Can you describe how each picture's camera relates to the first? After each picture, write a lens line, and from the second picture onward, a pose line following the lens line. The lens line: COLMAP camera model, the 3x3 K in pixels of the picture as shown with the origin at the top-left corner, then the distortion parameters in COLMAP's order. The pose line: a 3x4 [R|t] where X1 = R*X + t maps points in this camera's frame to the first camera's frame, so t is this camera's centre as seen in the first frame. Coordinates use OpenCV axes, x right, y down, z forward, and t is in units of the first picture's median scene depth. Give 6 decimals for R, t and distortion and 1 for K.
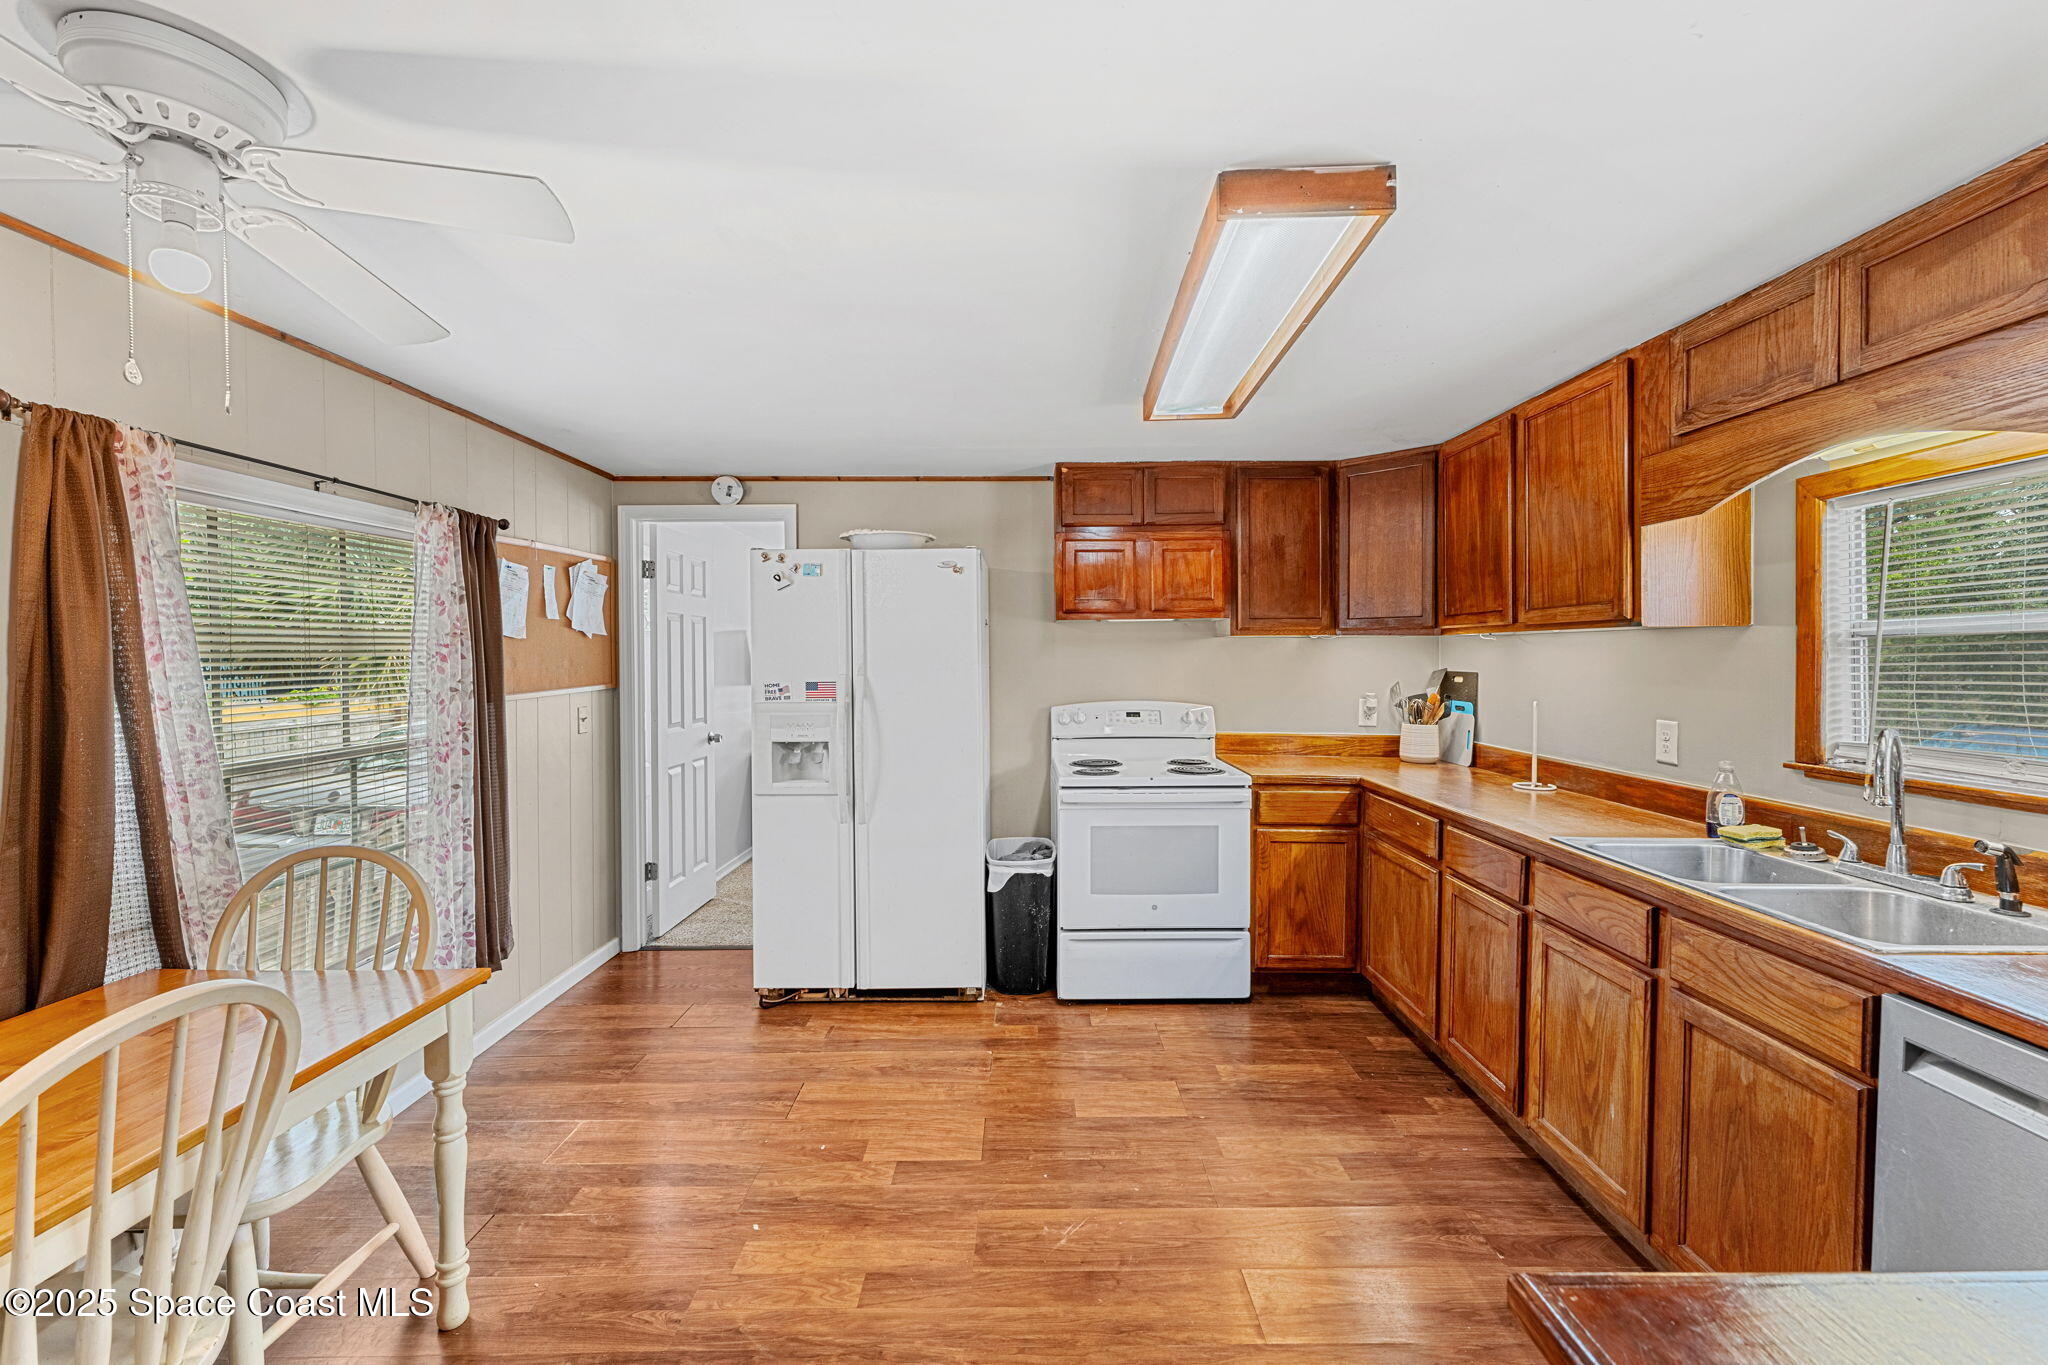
lens RADIAL K [[821.3, 0, 1034.1], [0, 821.3, 663.8], [0, 0, 1]] dist [-0.002818, 0.001011]
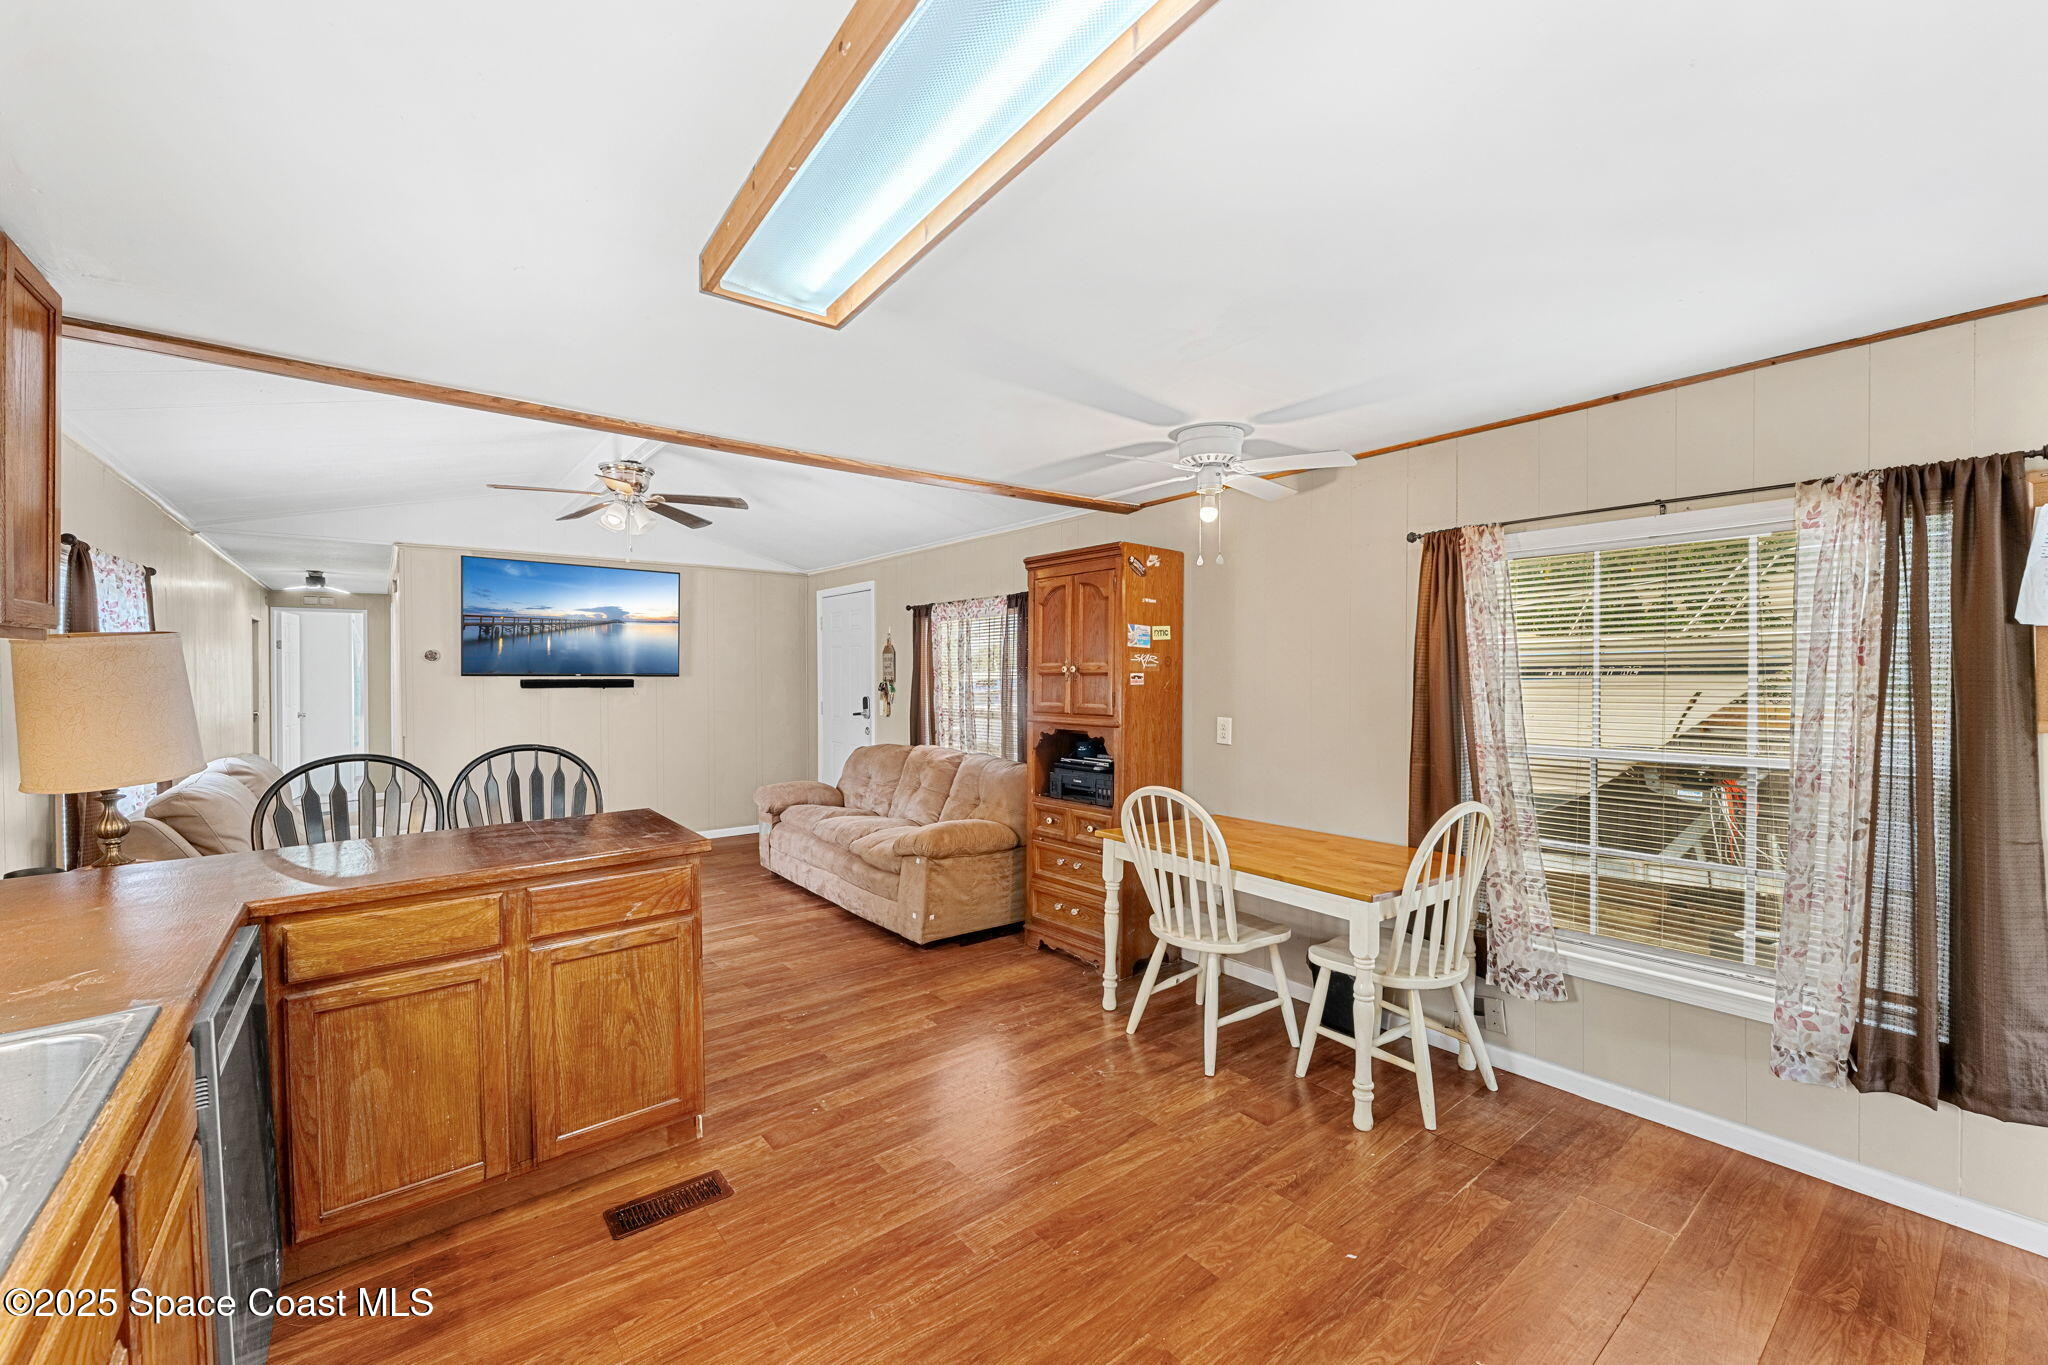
lens RADIAL K [[821.3, 0, 1016.9], [0, 821.3, 681.4], [0, 0, 1]] dist [-0.002818, 0.001011]
pose [[-0.789945, 0.017681, -0.612923, 0.355167], [0.004124, 0.999715, 0.023523, -0.009155], [0.613164, 0.016054, -0.789793, 0.939597]]
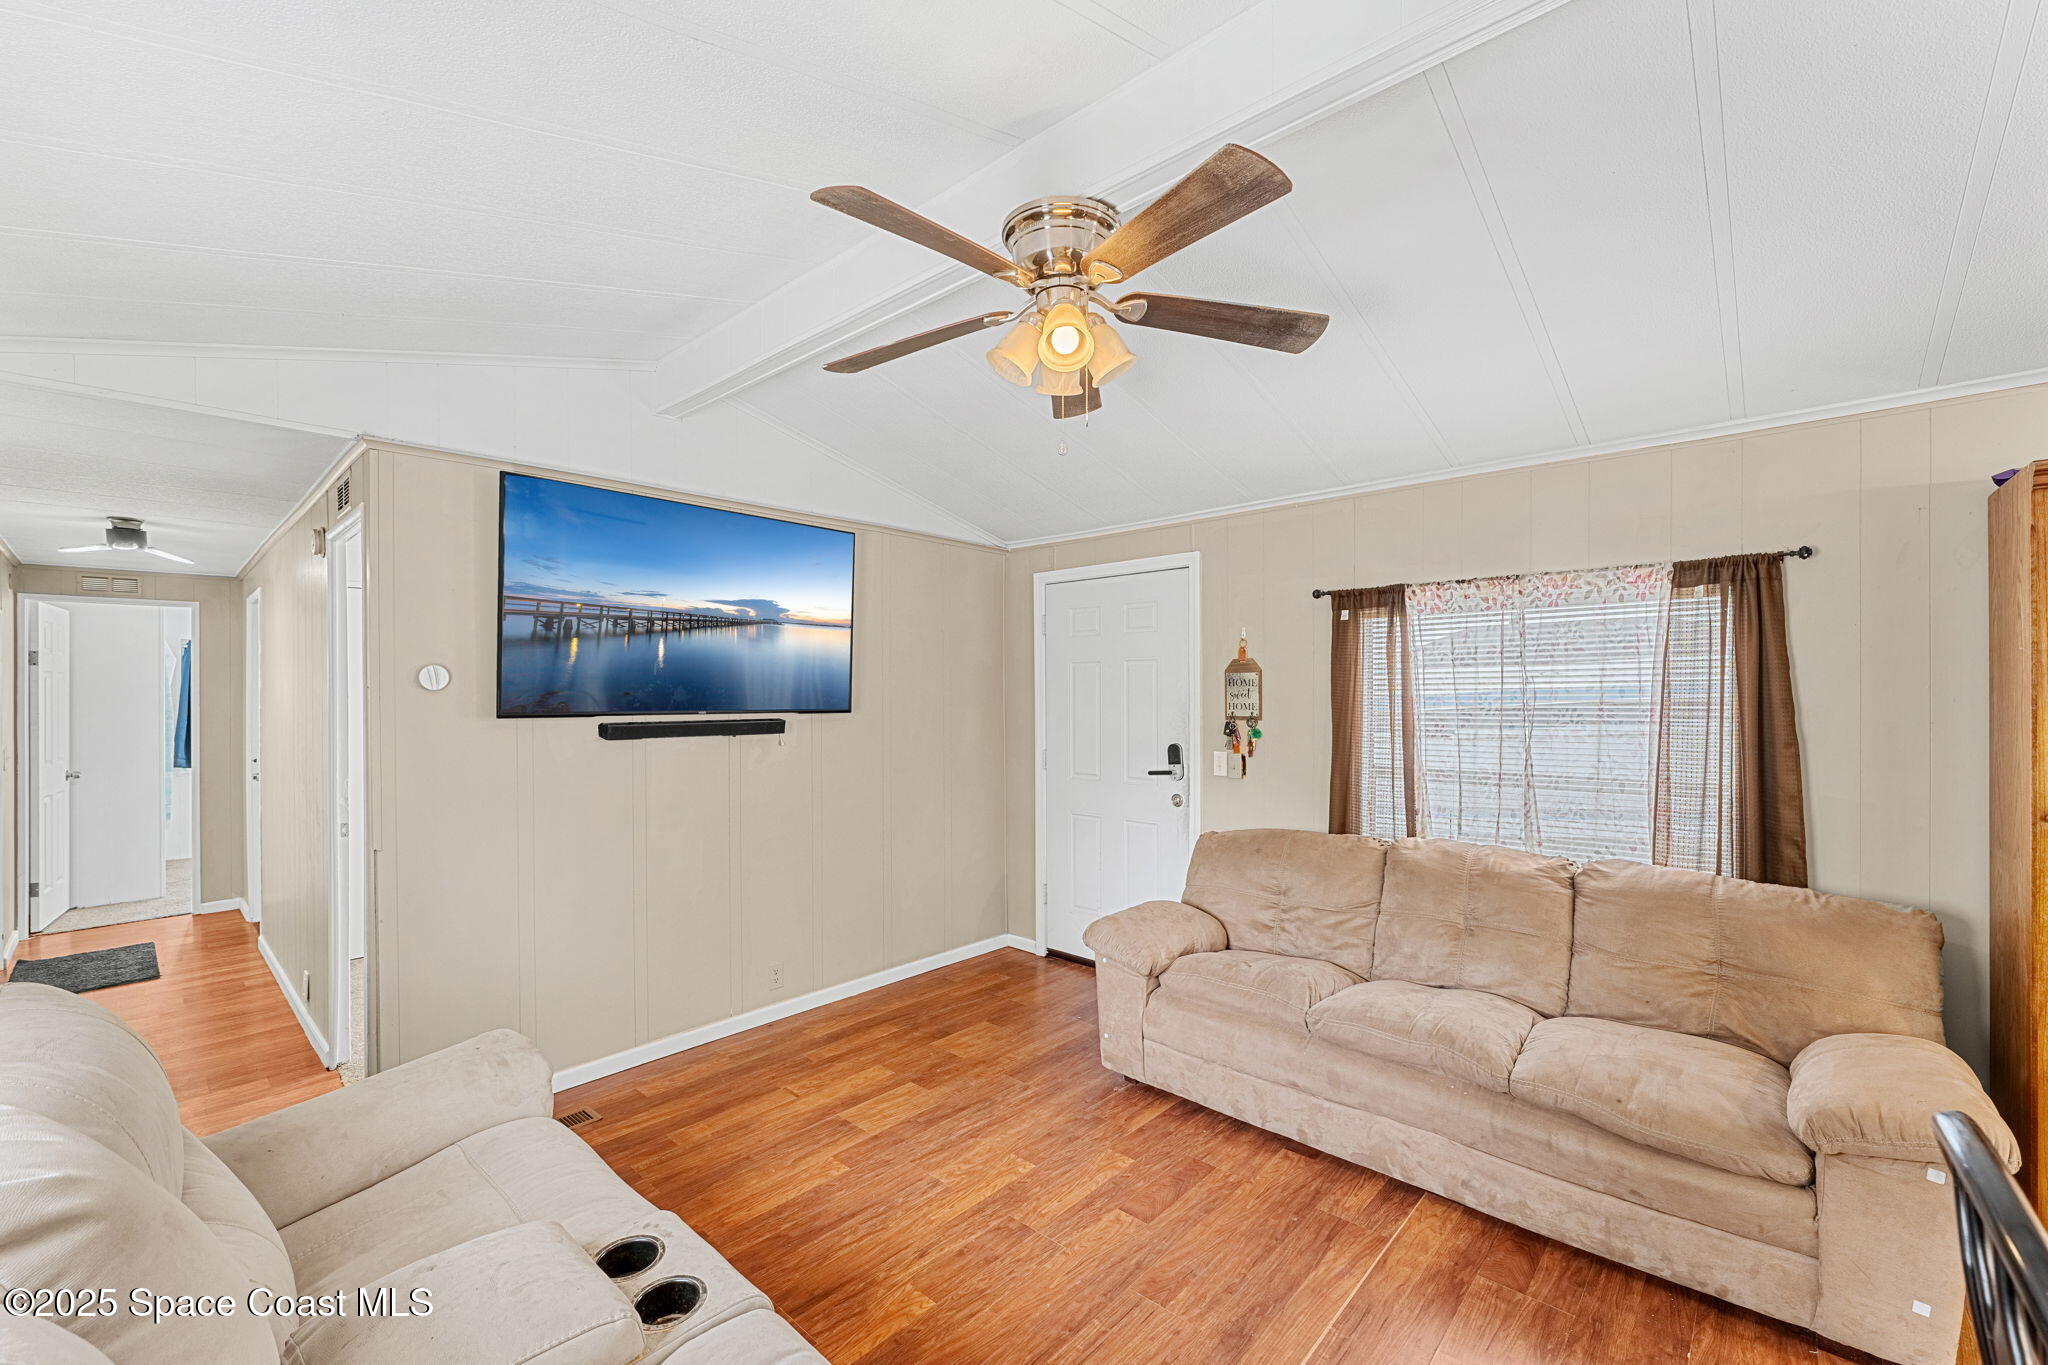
lens RADIAL K [[821.3, 0, 1029.6], [0, 821.3, 703.2], [0, 0, 1]] dist [-0.002818, 0.001011]
pose [[-0.681407, 0.023129, -0.731539, 0.467673], [0.006305, 0.999649, 0.025733, -0.019898], [0.731878, 0.012922, -0.681313, -0.211836]]
